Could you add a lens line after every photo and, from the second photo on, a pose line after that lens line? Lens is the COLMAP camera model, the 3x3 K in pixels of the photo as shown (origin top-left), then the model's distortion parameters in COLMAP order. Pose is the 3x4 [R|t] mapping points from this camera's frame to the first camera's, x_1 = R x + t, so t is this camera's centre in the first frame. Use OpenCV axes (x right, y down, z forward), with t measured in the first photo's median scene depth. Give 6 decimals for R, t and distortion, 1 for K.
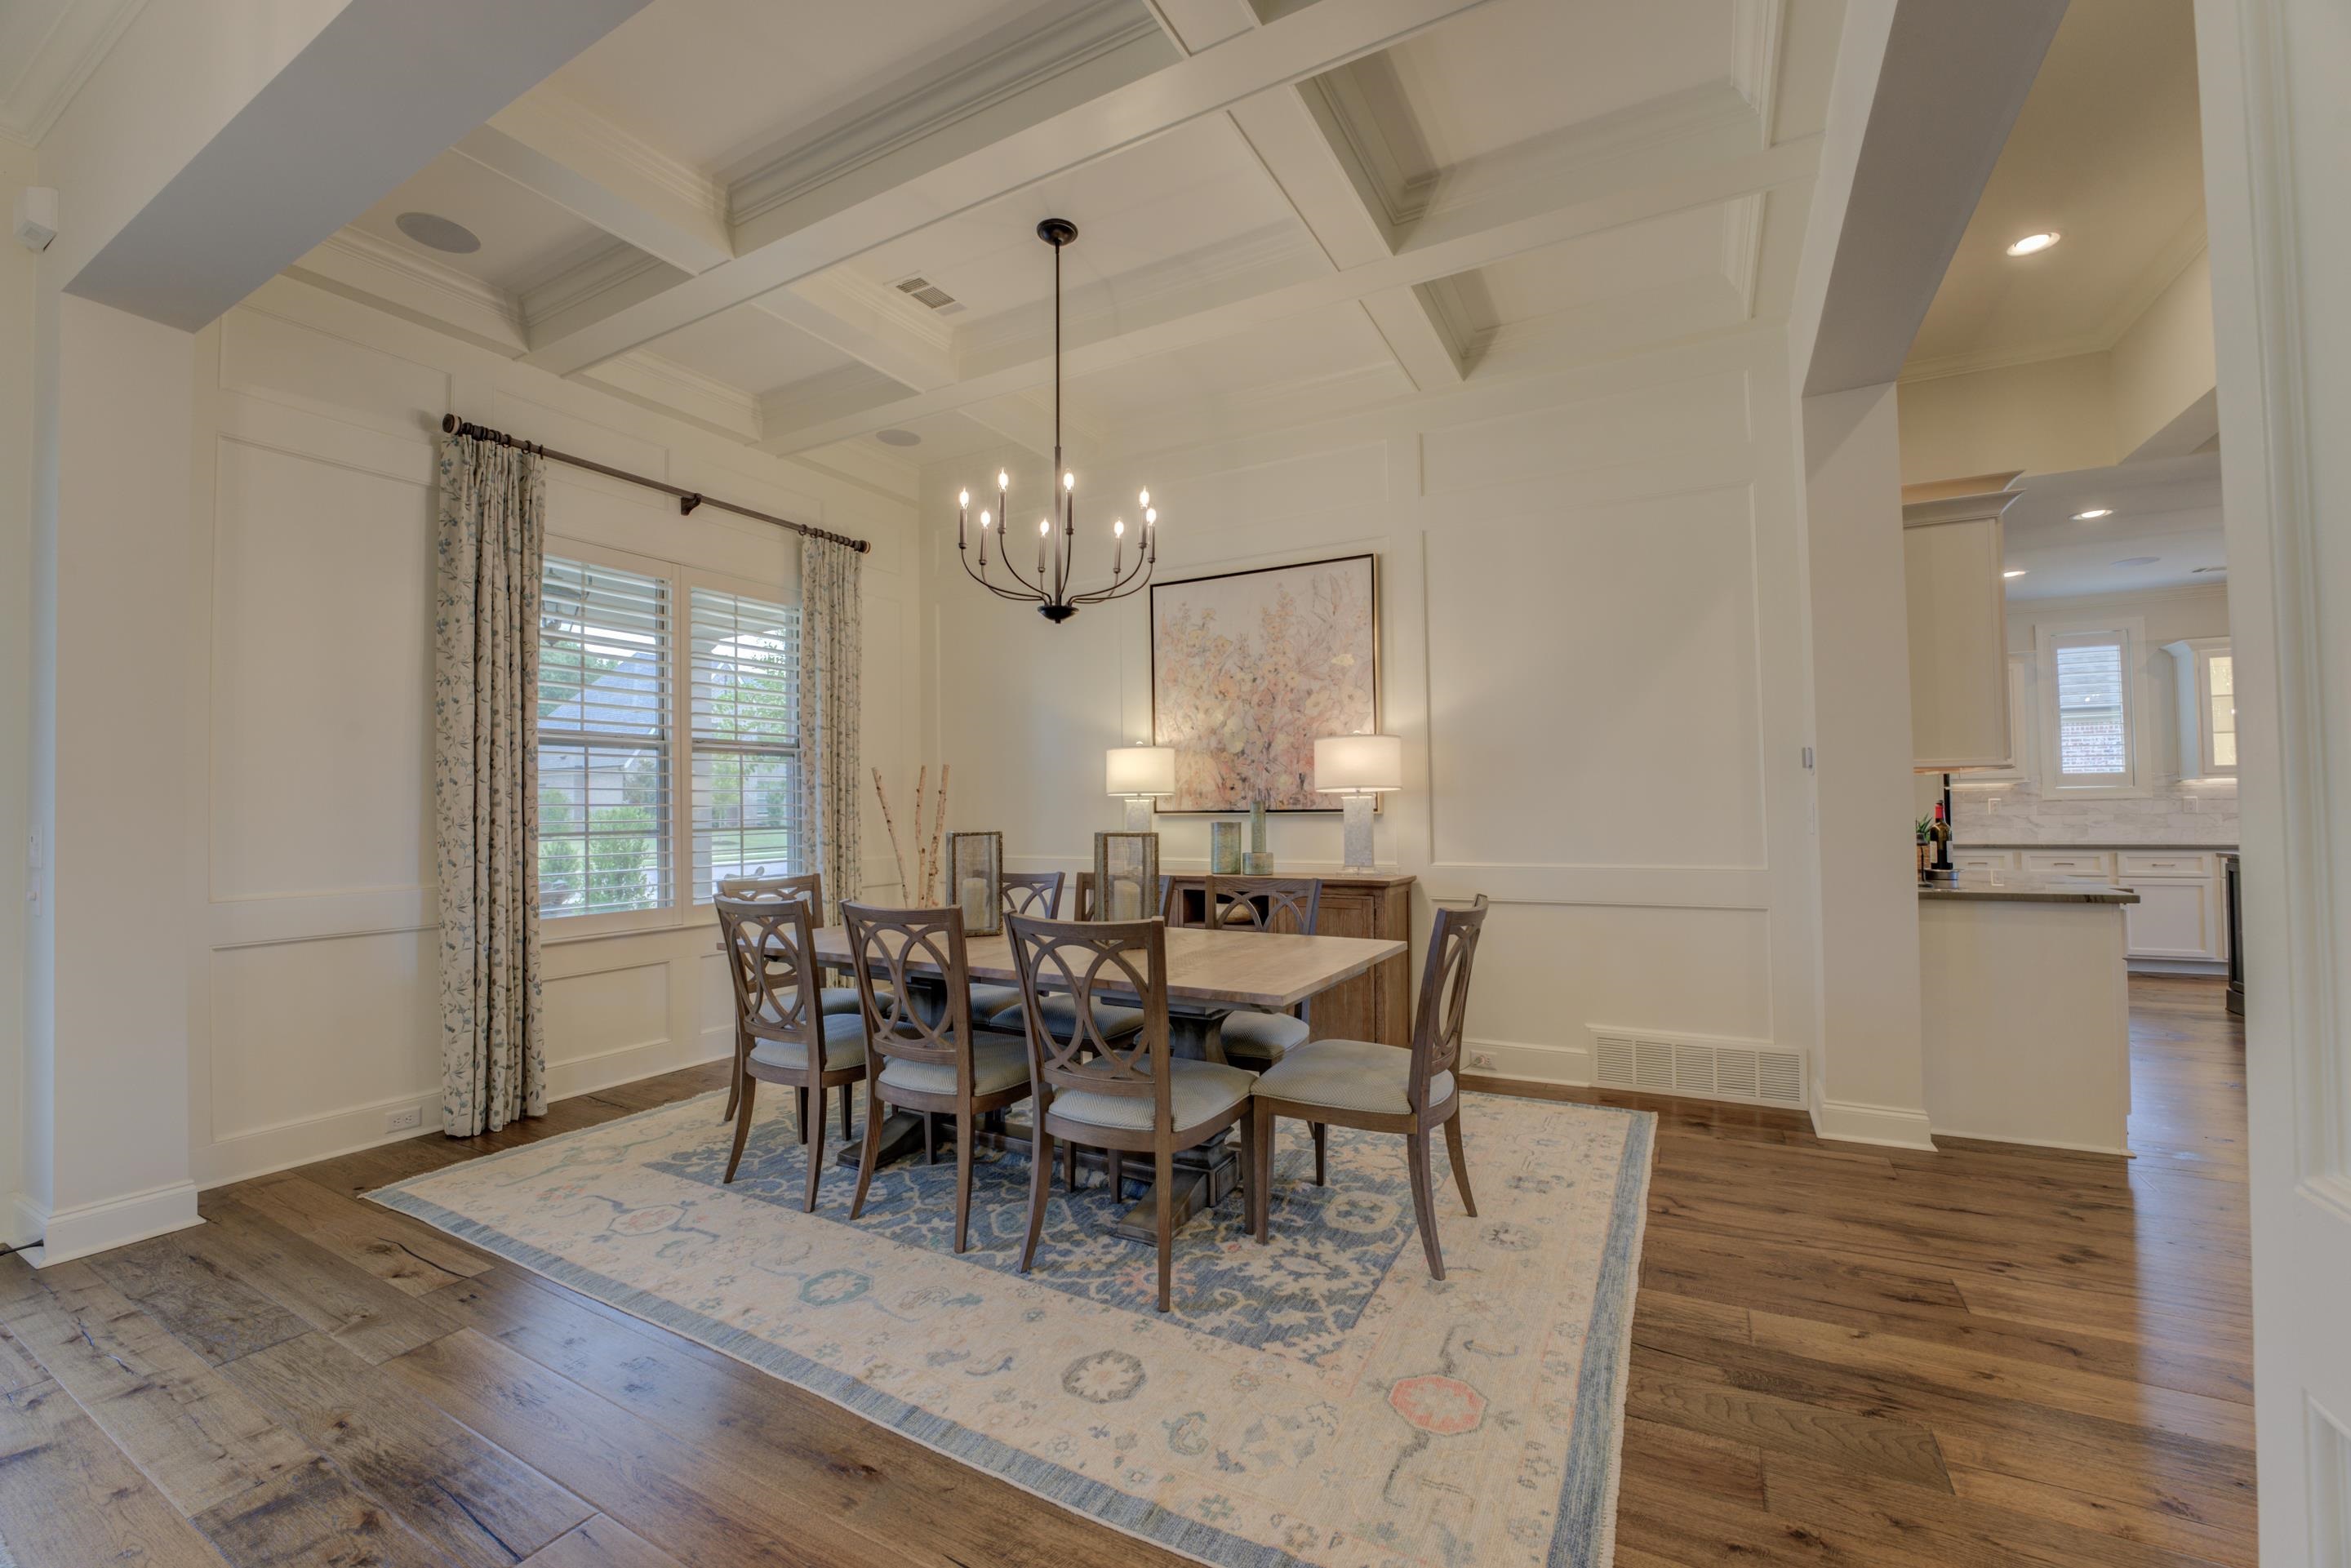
lens RADIAL K [[947.5, 0, 1184.5], [0, 947.5, 785.6], [0, 0, 1]] dist [-0.011043, -0.000032]
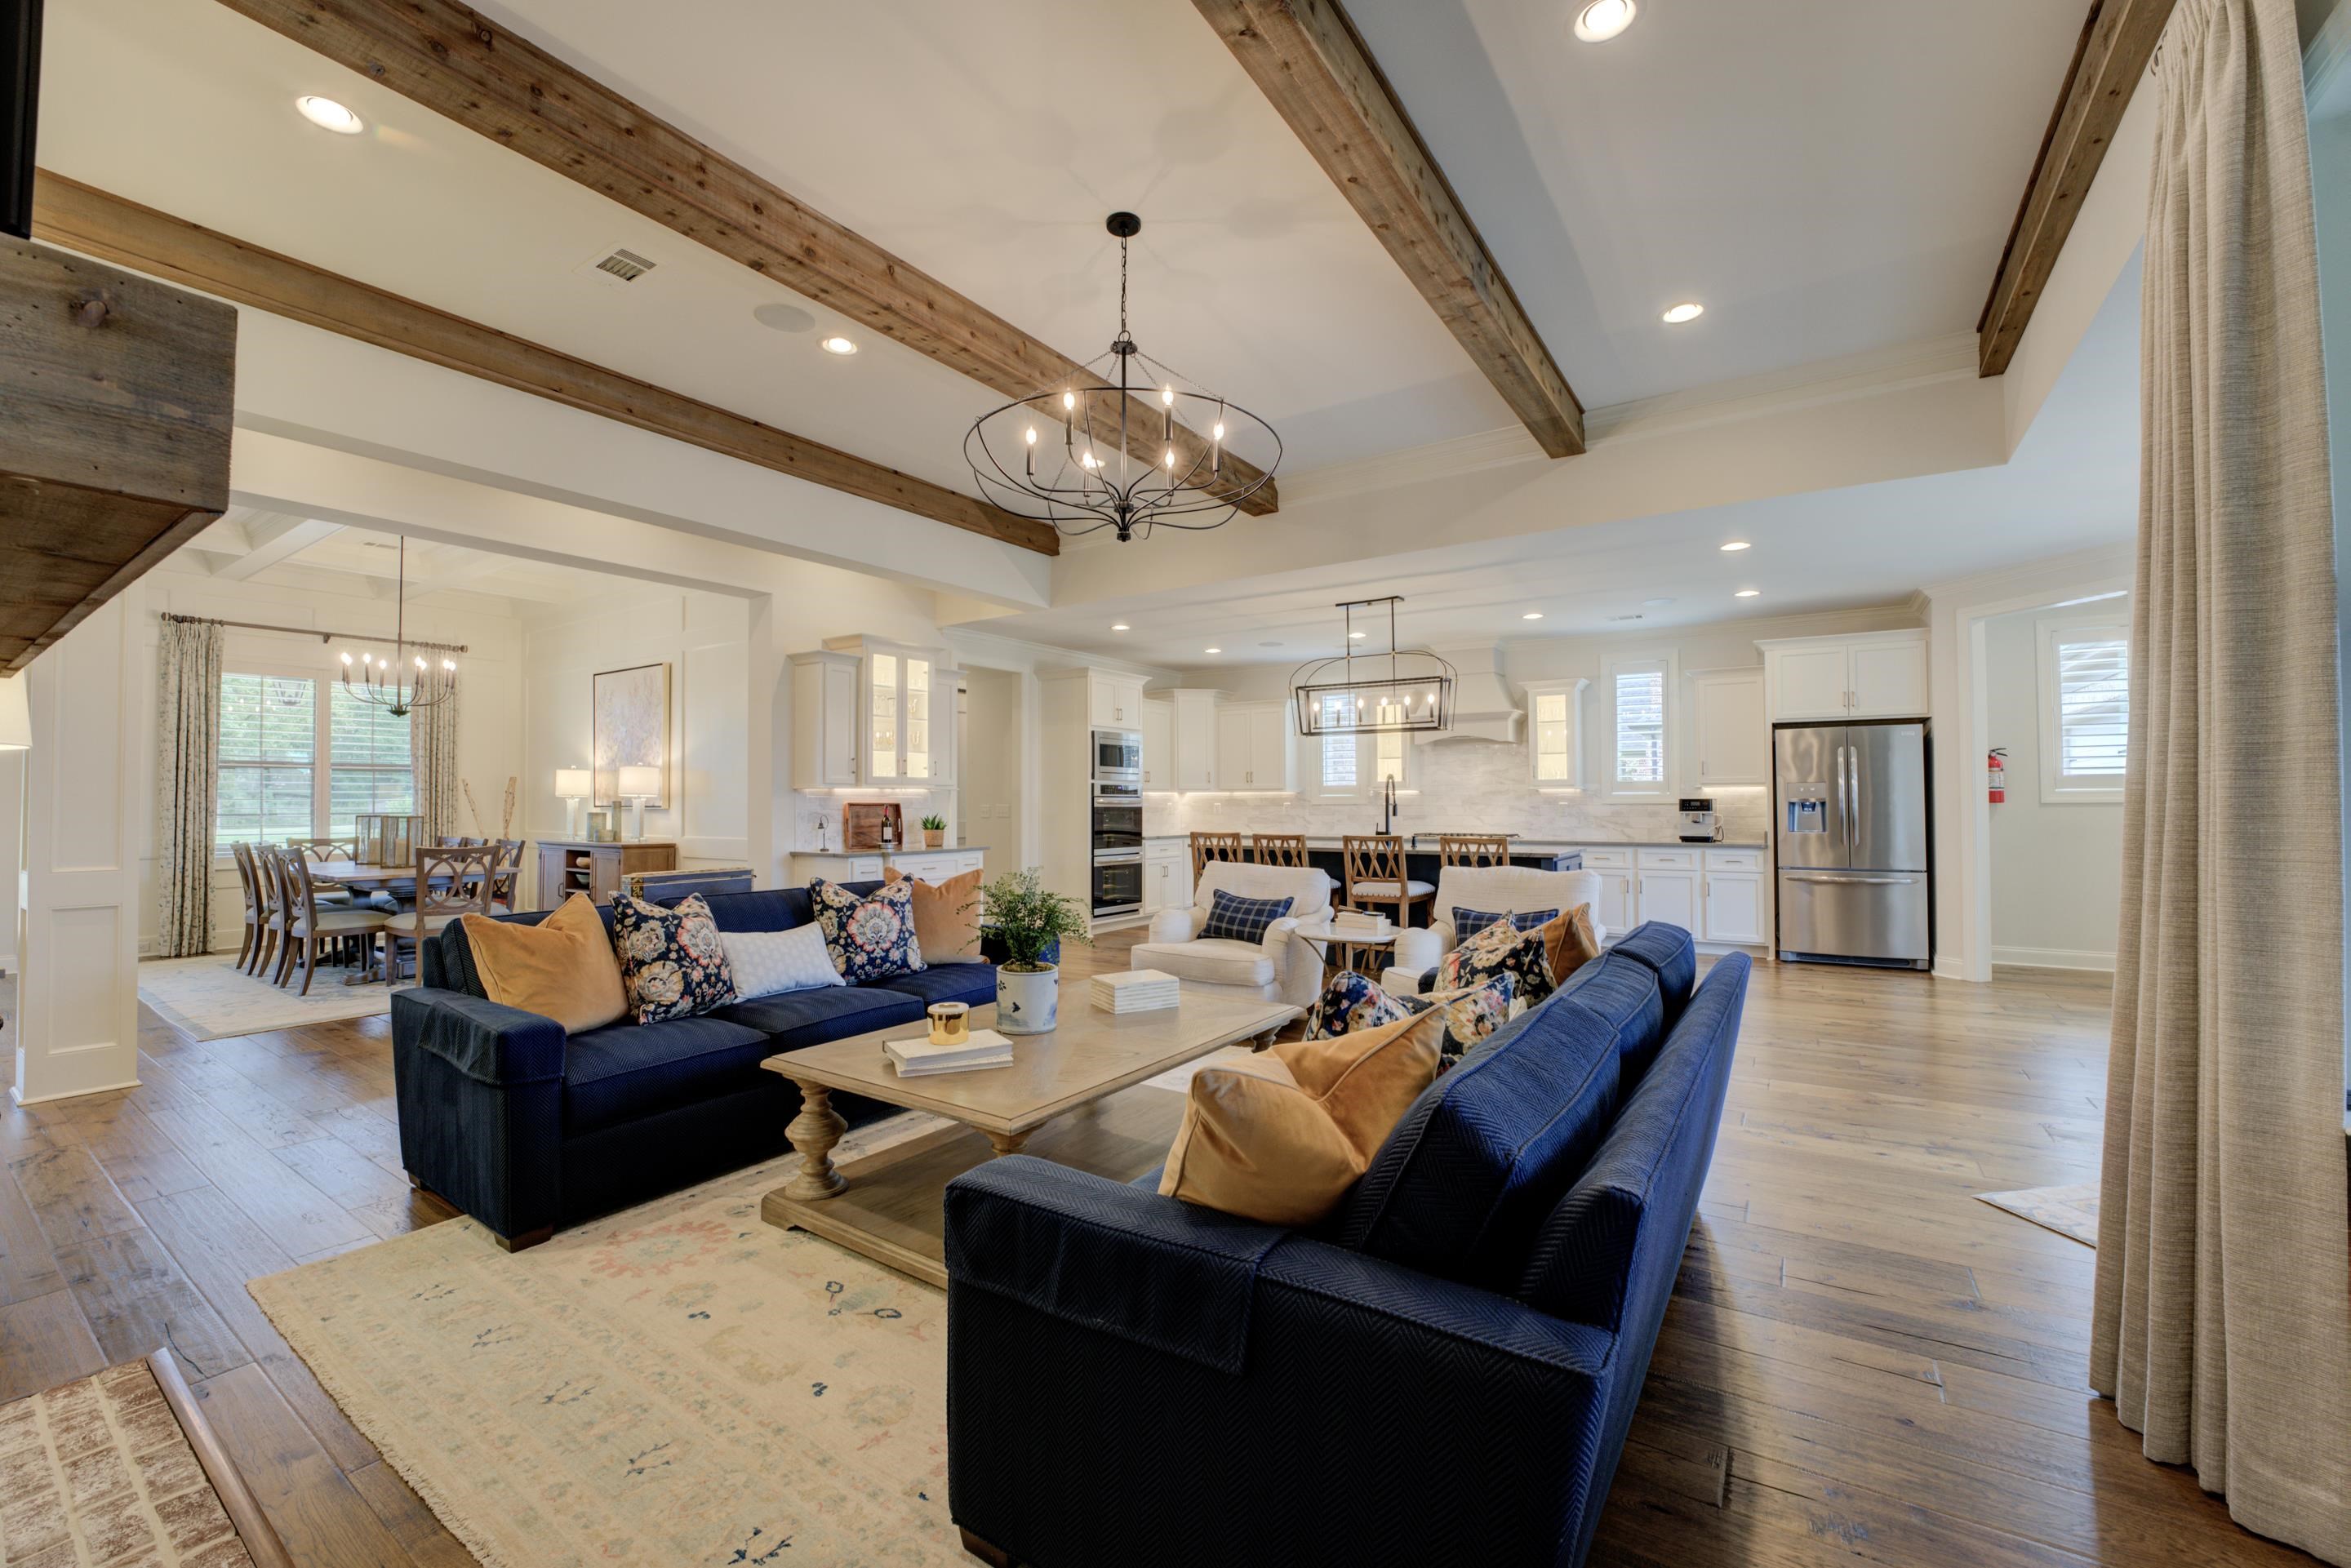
lens RADIAL K [[947.5, 0, 1158.3], [0, 947.5, 787.4], [0, 0, 1]] dist [-0.011043, -0.000032]
pose [[0.994773, 0.009566, -0.101666, 1.543755], [-0.008322, 0.999885, 0.012649, -0.049308], [0.101775, -0.011737, 0.994738, -0.800427]]
